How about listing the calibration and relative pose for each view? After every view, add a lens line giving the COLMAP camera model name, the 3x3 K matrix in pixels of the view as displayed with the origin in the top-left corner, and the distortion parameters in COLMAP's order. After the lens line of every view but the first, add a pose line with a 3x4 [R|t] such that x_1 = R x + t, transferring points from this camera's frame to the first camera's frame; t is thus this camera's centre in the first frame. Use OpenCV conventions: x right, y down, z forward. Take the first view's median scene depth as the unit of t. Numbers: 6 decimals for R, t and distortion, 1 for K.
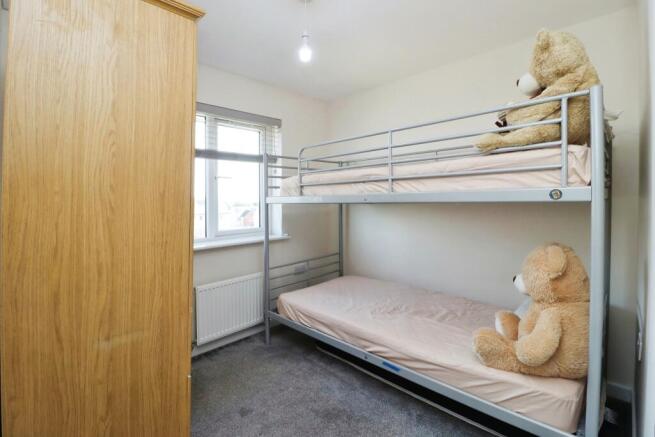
lens RADIAL K [[276.3, 0, 312.3], [0, 276.3, 216.7], [0, 0, 1]] dist [-0.012466, -0.000058]
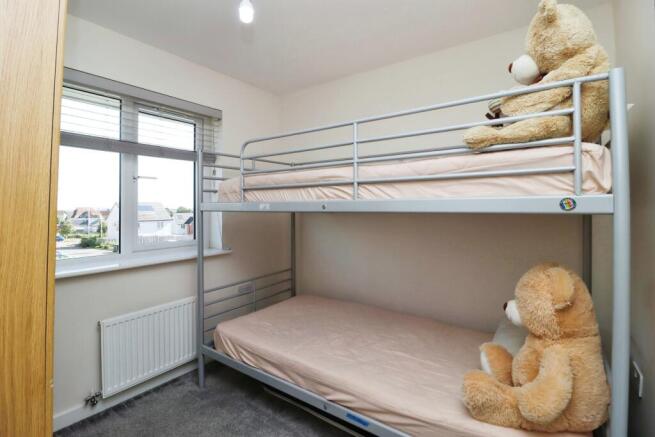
lens RADIAL K [[276.3, 0, 312.3], [0, 276.3, 216.7], [0, 0, 1]] dist [-0.012466, -0.000058]
pose [[0.984609, 0.005234, 0.174695, 0.019701], [-0.000888, 0.999688, -0.024946, -0.016904], [-0.174771, 0.024407, 0.984307, 0.240106]]
